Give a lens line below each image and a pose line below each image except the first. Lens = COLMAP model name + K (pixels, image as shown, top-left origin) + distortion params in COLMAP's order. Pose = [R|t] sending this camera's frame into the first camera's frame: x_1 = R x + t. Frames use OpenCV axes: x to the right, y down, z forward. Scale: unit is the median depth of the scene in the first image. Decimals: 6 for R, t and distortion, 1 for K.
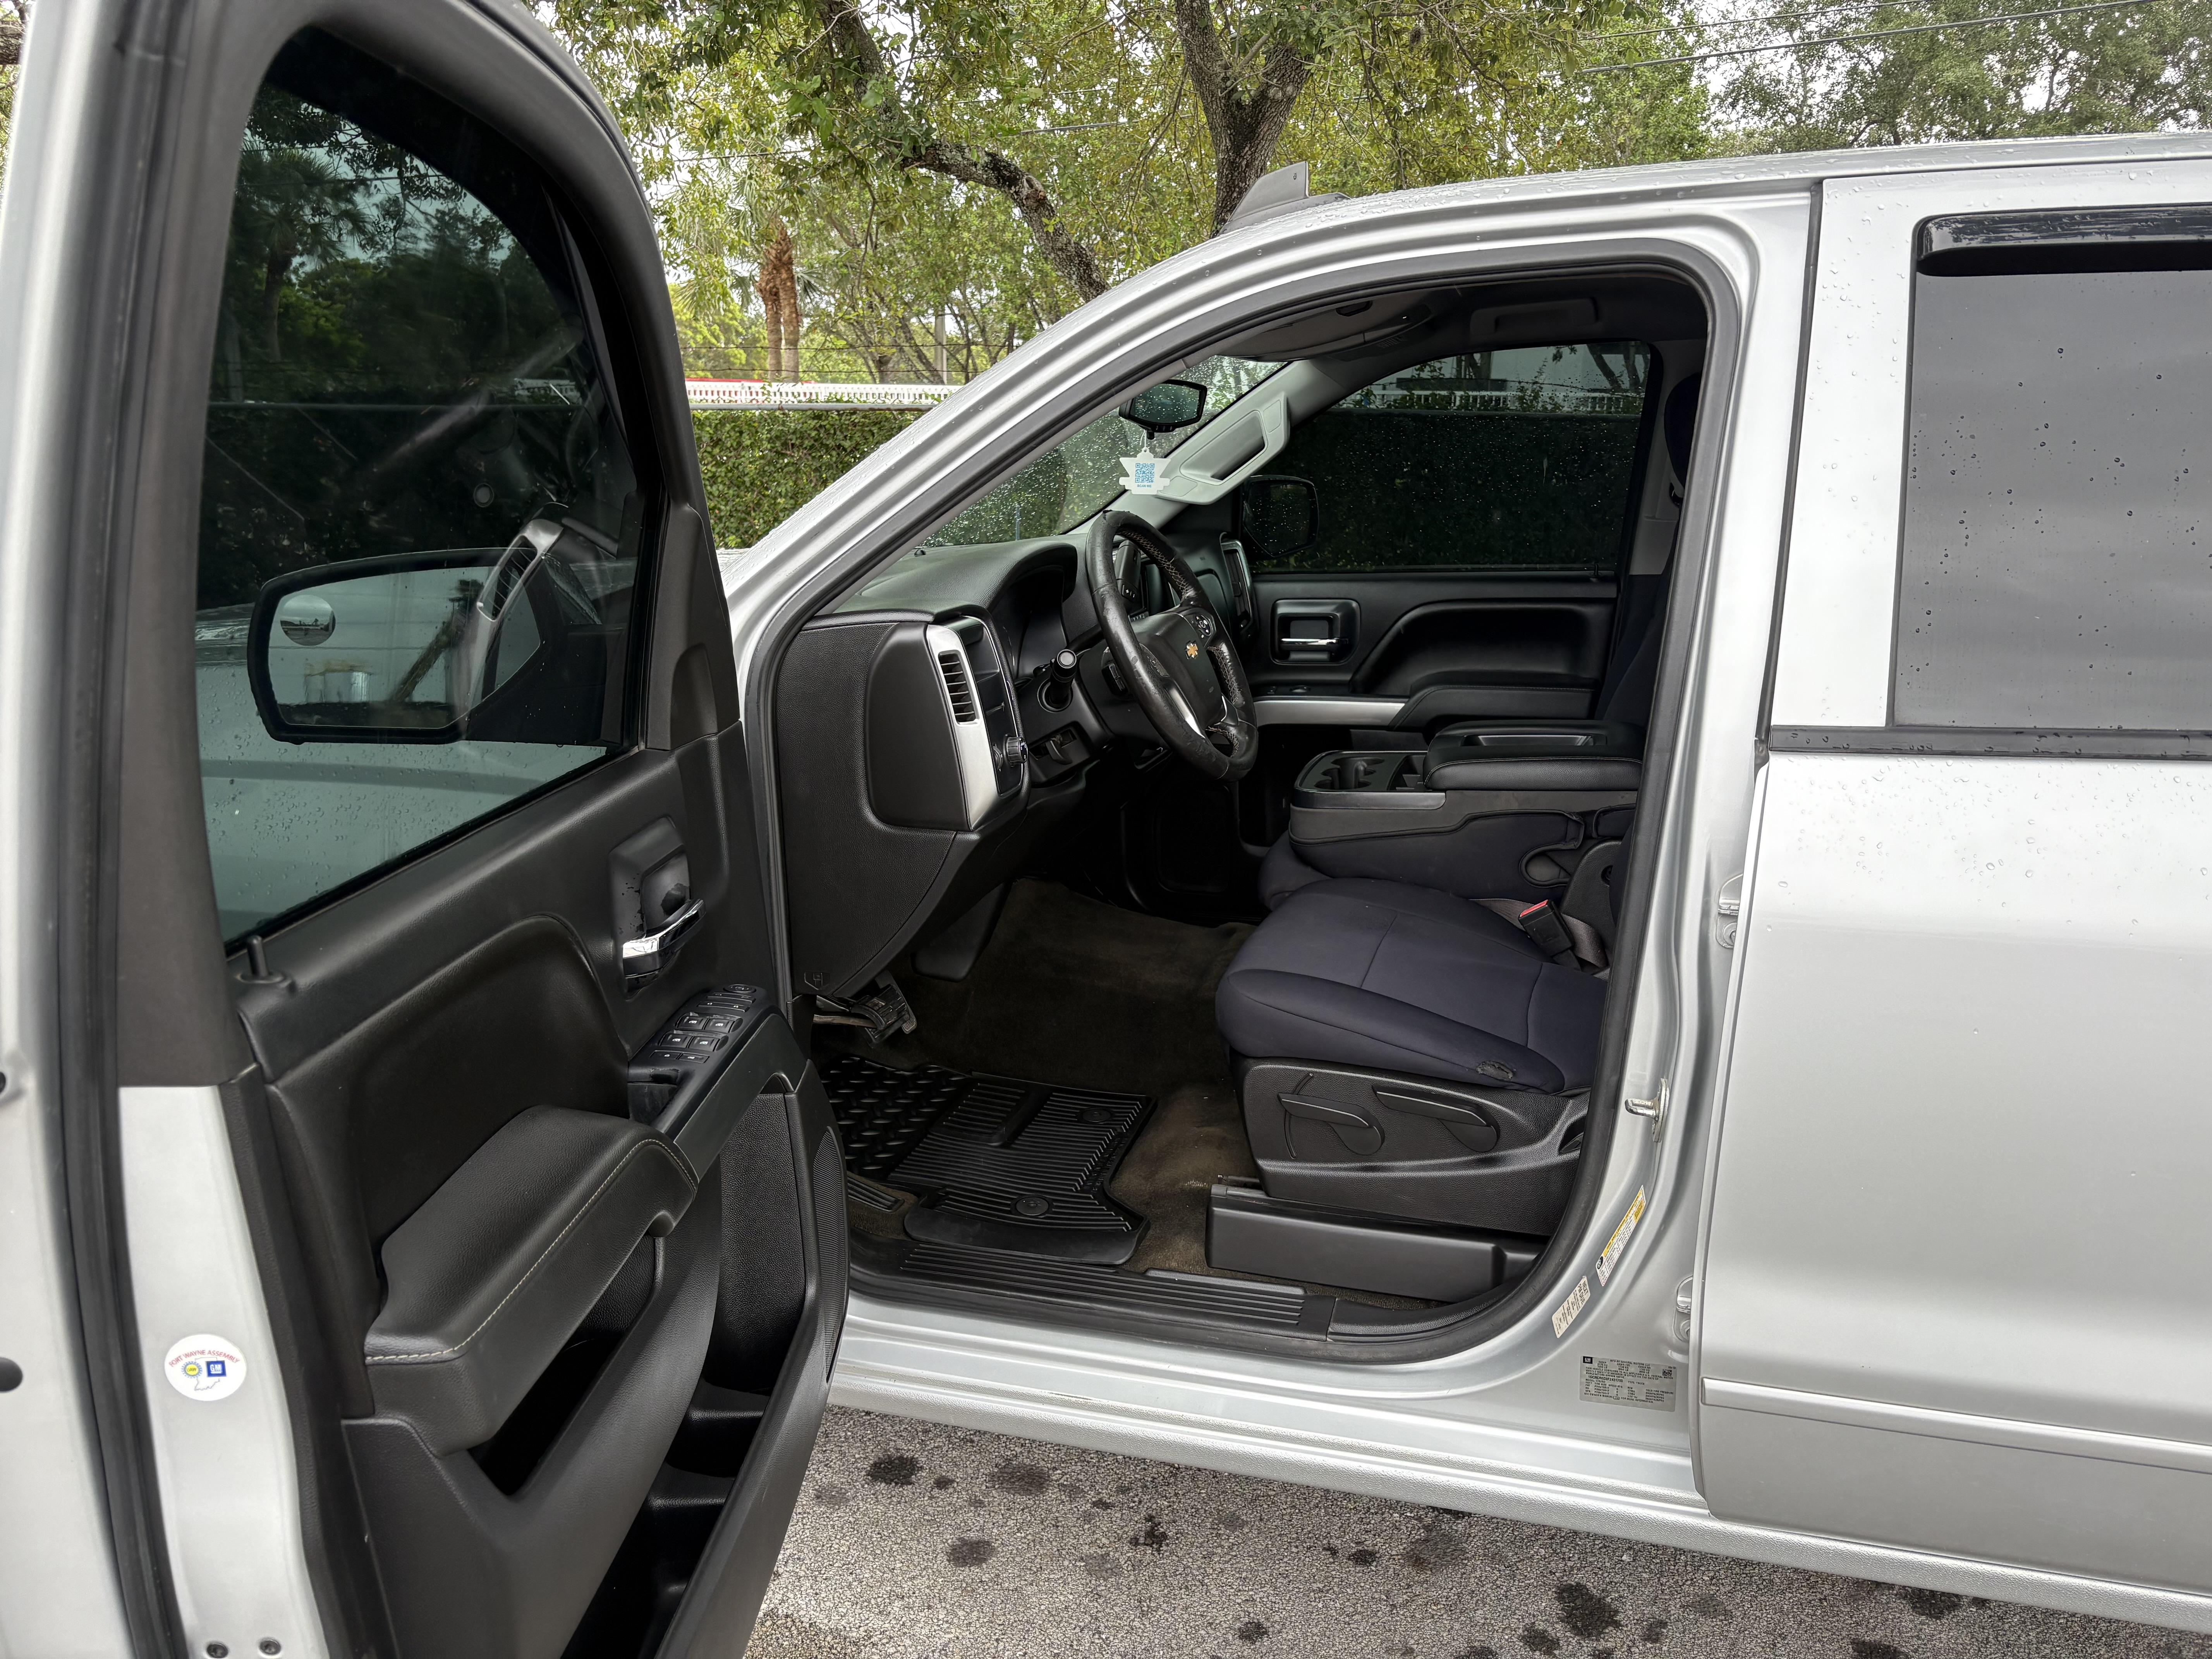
lens RADIAL K [[1677.6, 0, 1103.2], [0, 1677.6, 830.6], [0, 0, 1]] dist [0.004876, 0.001800]
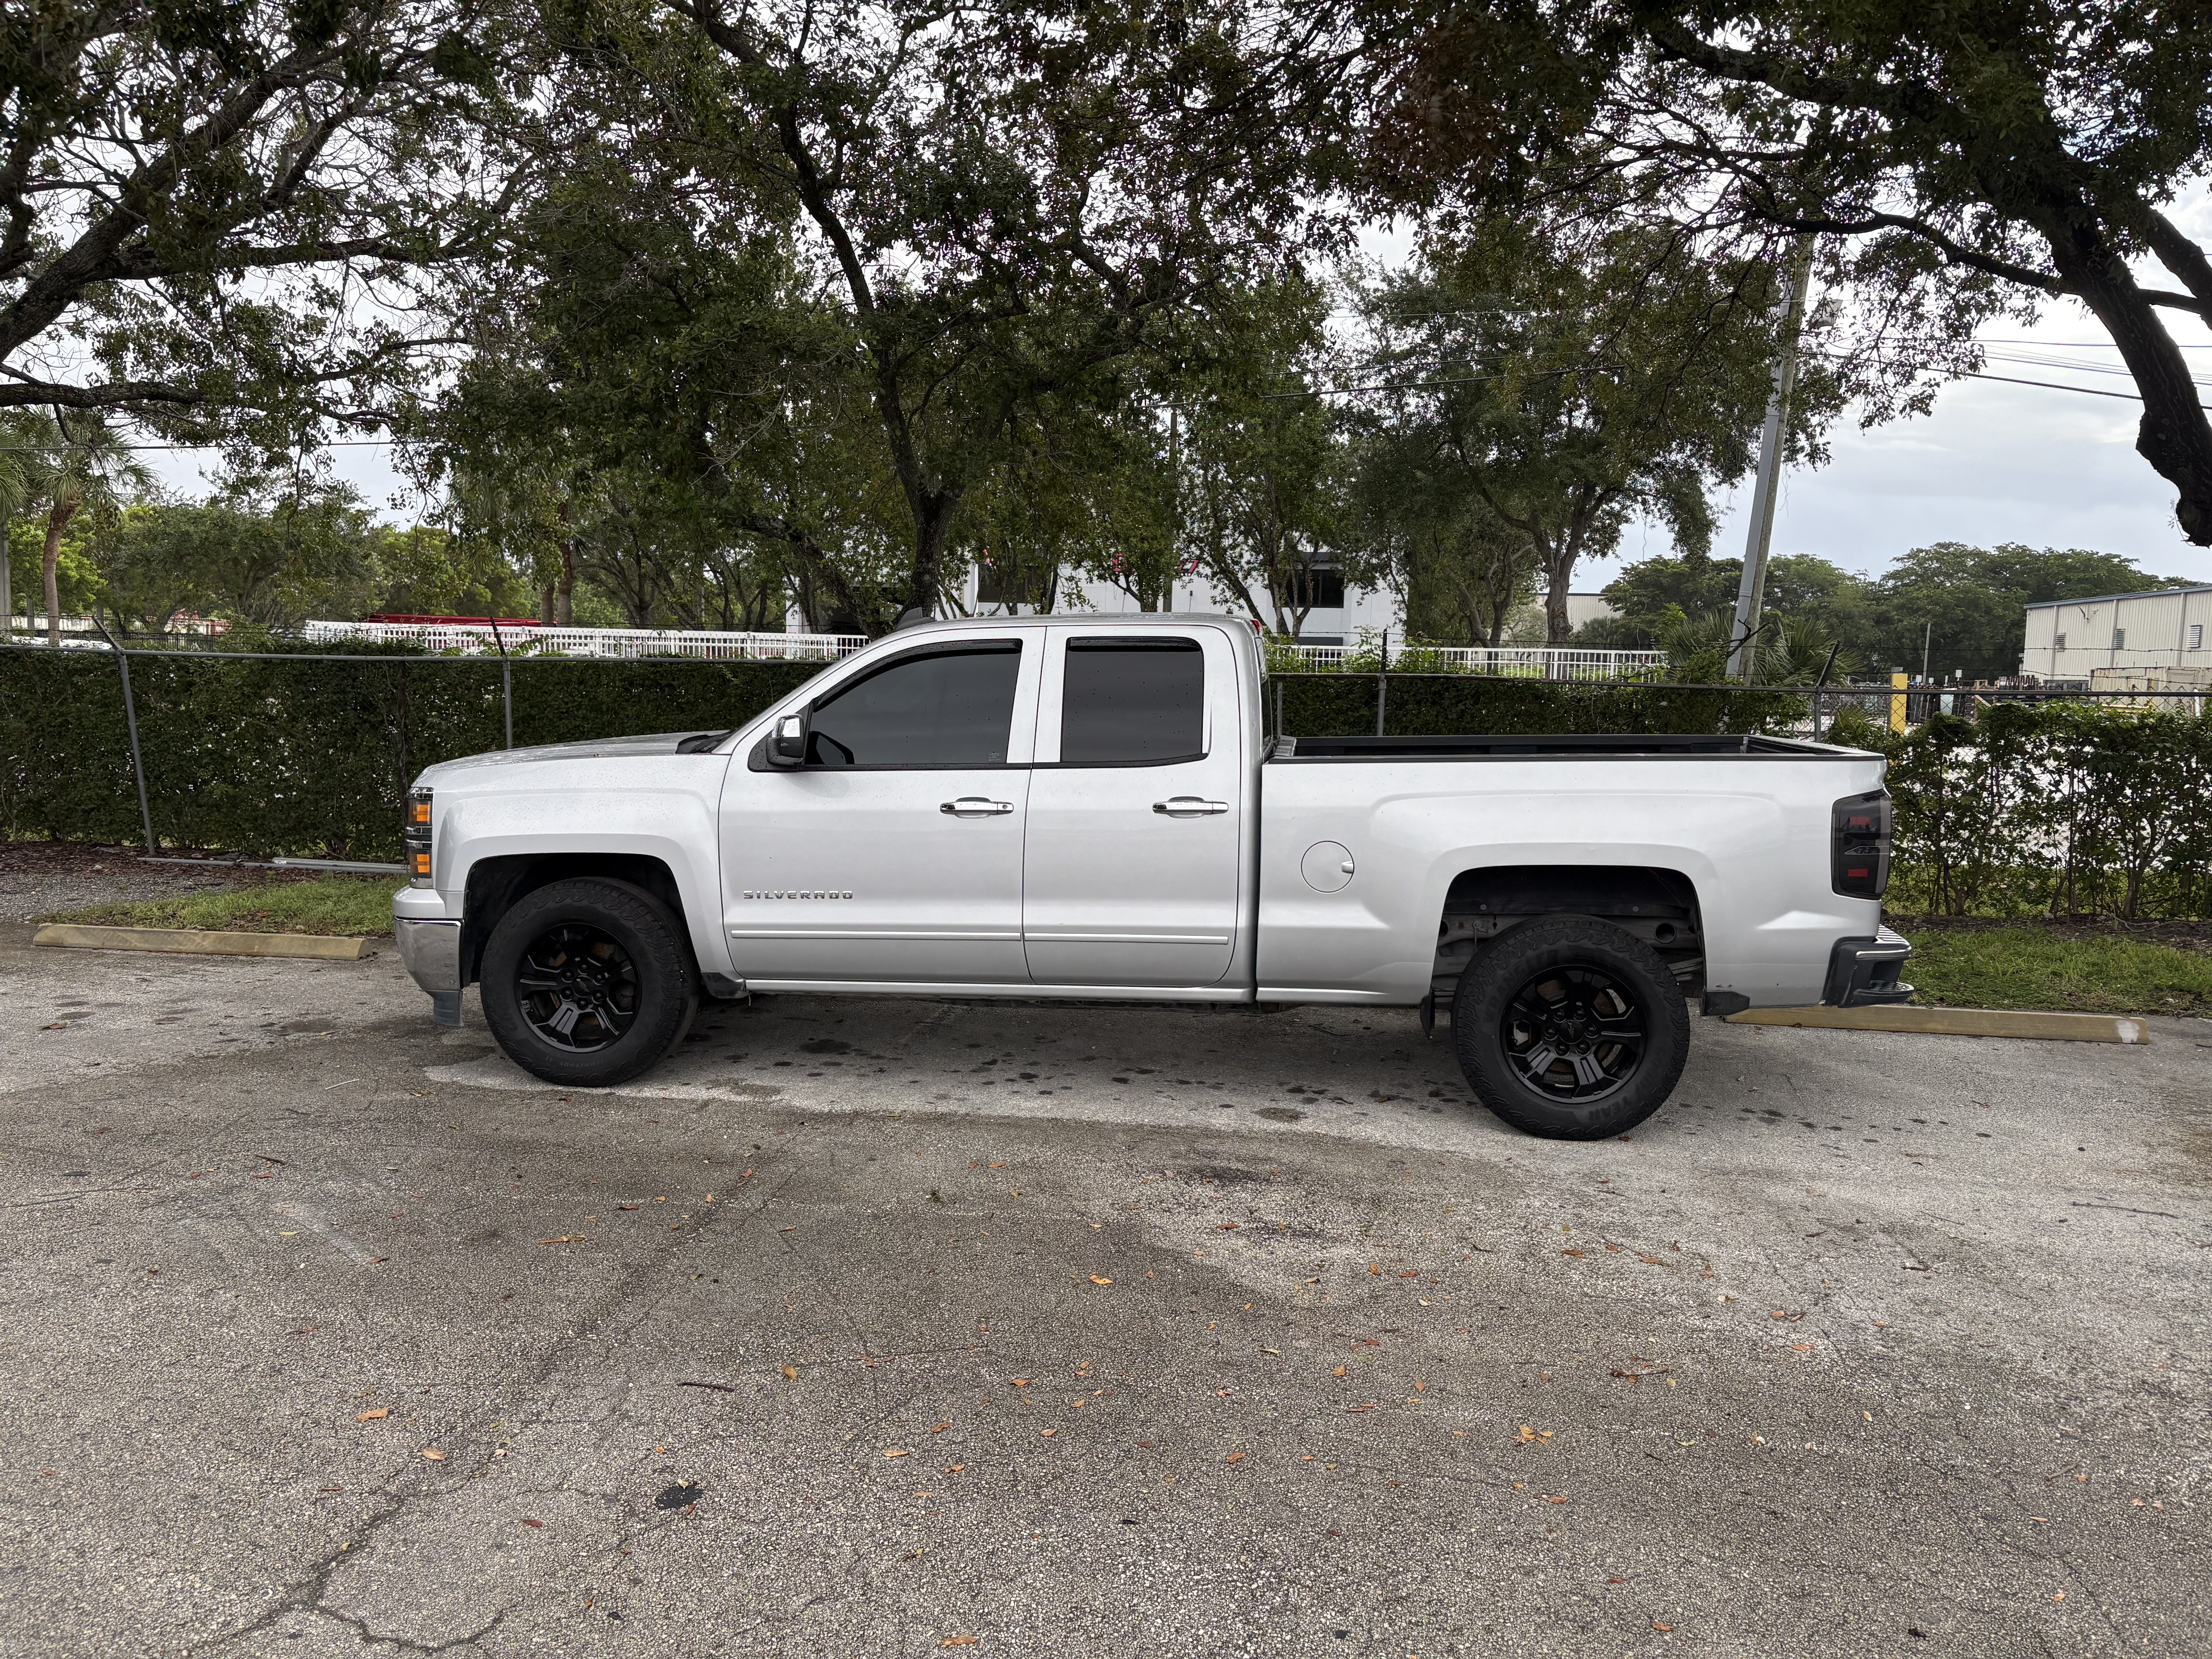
lens RADIAL K [[1677.6, 0, 1107.9], [0, 1677.6, 830.8], [0, 0, 1]] dist [0.004876, 0.001800]
pose [[0.987769, -0.009549, 0.155633, -0.006879], [0.030596, 0.990589, -0.133405, 0.097421], [-0.152895, 0.136535, 0.978765, -0.444419]]
